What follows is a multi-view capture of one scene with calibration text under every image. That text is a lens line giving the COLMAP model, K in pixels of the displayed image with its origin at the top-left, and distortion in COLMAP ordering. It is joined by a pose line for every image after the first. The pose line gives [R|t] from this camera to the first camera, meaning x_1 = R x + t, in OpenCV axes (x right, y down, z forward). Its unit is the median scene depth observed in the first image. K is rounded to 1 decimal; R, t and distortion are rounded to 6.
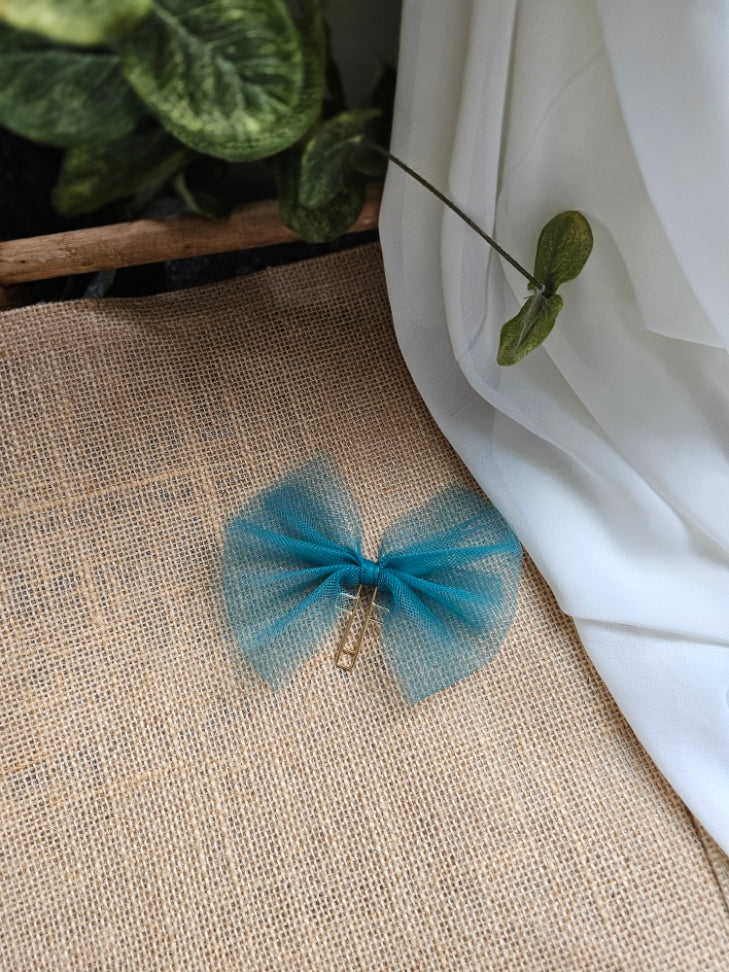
lens RADIAL K [[657.8, 0, 362.5], [0, 657.8, 483.9], [0, 0, 1]] dist [-0.012640, -0.003864]
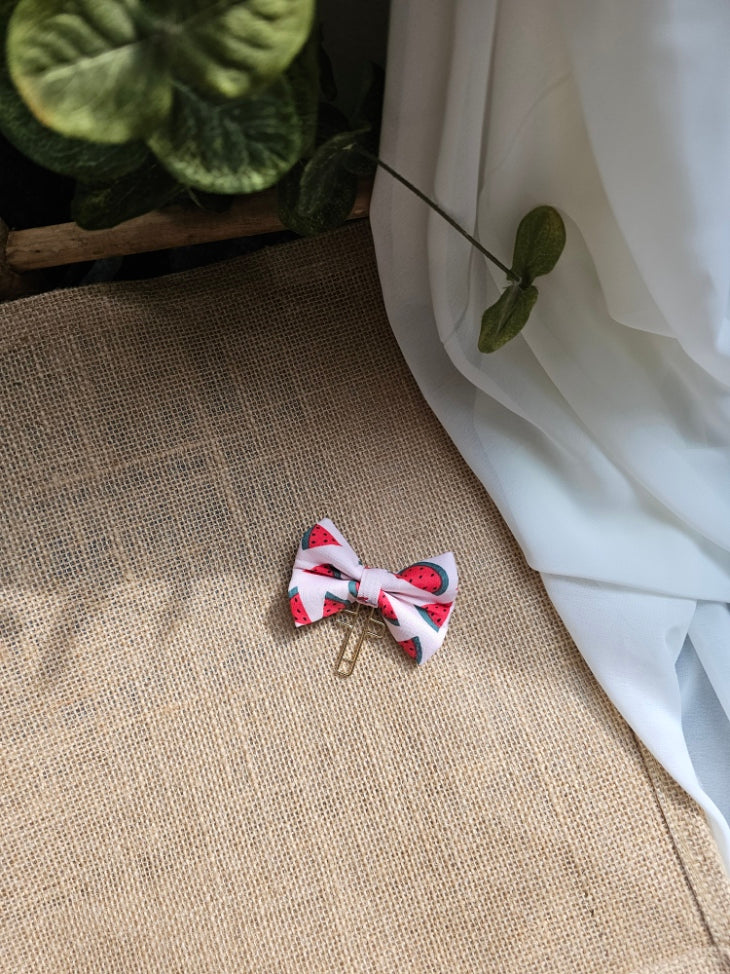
lens RADIAL K [[659.6, 0, 365.2], [0, 659.6, 493.3], [0, 0, 1]] dist [0.007982, -0.005054]
pose [[0.999893, -0.011787, 0.008655, 0.002940], [0.010511, 0.990785, 0.135033, -0.091208], [-0.010167, -0.134928, 0.990803, -0.133506]]
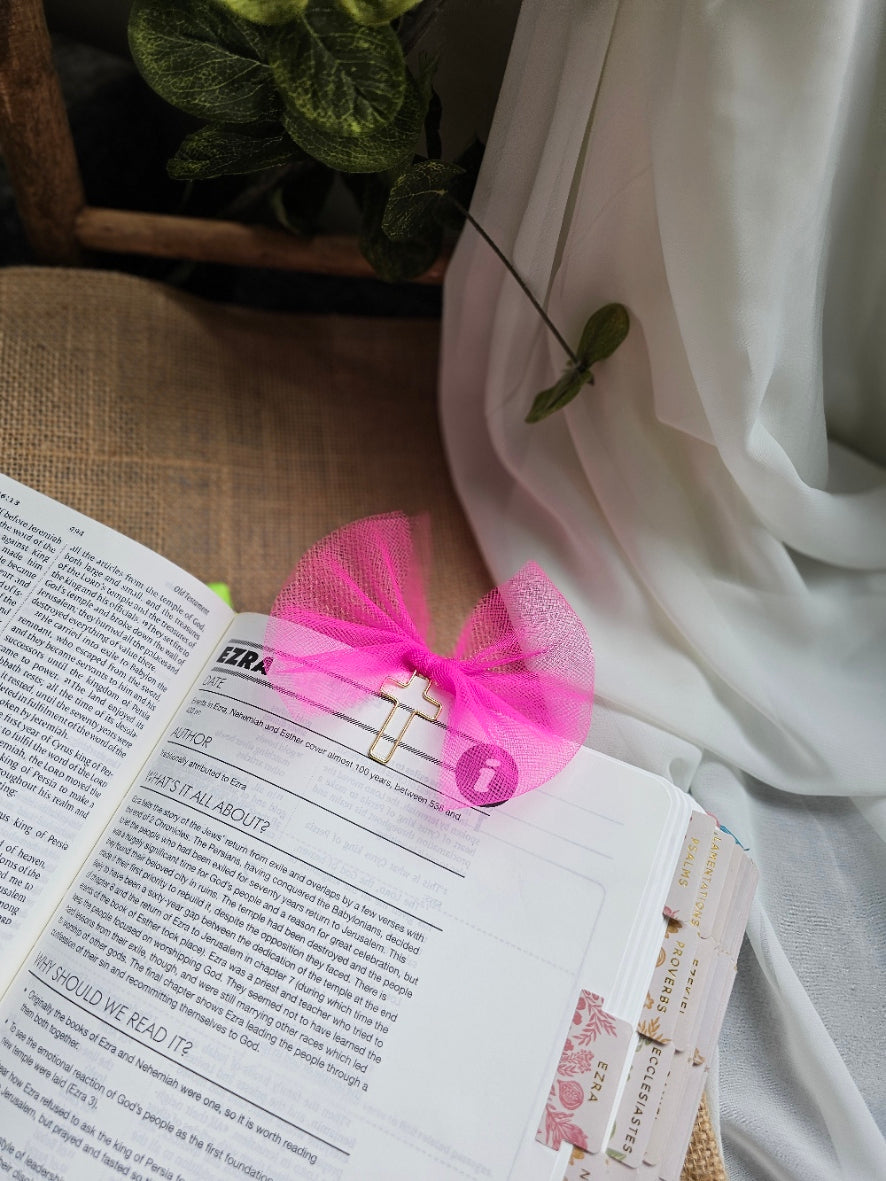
lens RADIAL K [[805.8, 0, 435.2], [0, 805.8, 594.1], [0, 0, 1]] dist [0.001221, -0.003404]
pose [[0.972177, 0.231072, 0.038431, 0.074935], [-0.223521, 0.964170, -0.142878, 0.294995], [-0.070069, 0.130312, 0.988994, -0.249060]]
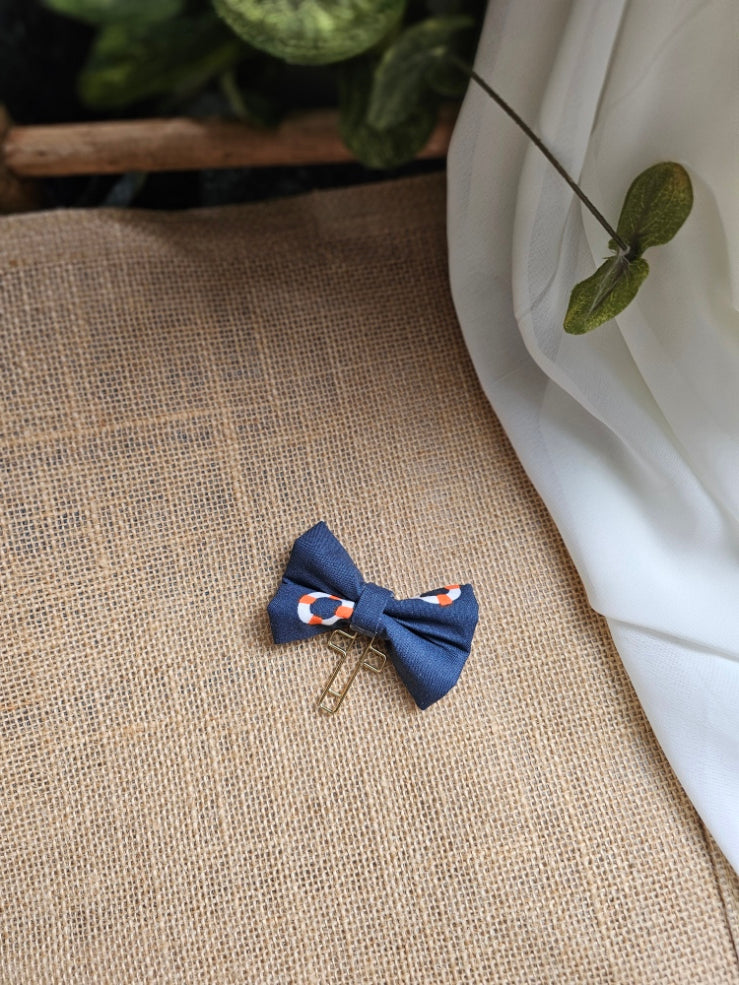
lens RADIAL K [[662.2, 0, 371.6], [0, 662.2, 482.2], [0, 0, 1]] dist [-0.005824, -0.006252]
pose [[0.994914, 0.100564, -0.005737, -0.025404], [-0.099411, 0.989496, 0.104953, -0.045840], [0.016232, -0.103849, 0.994461, 0.075164]]
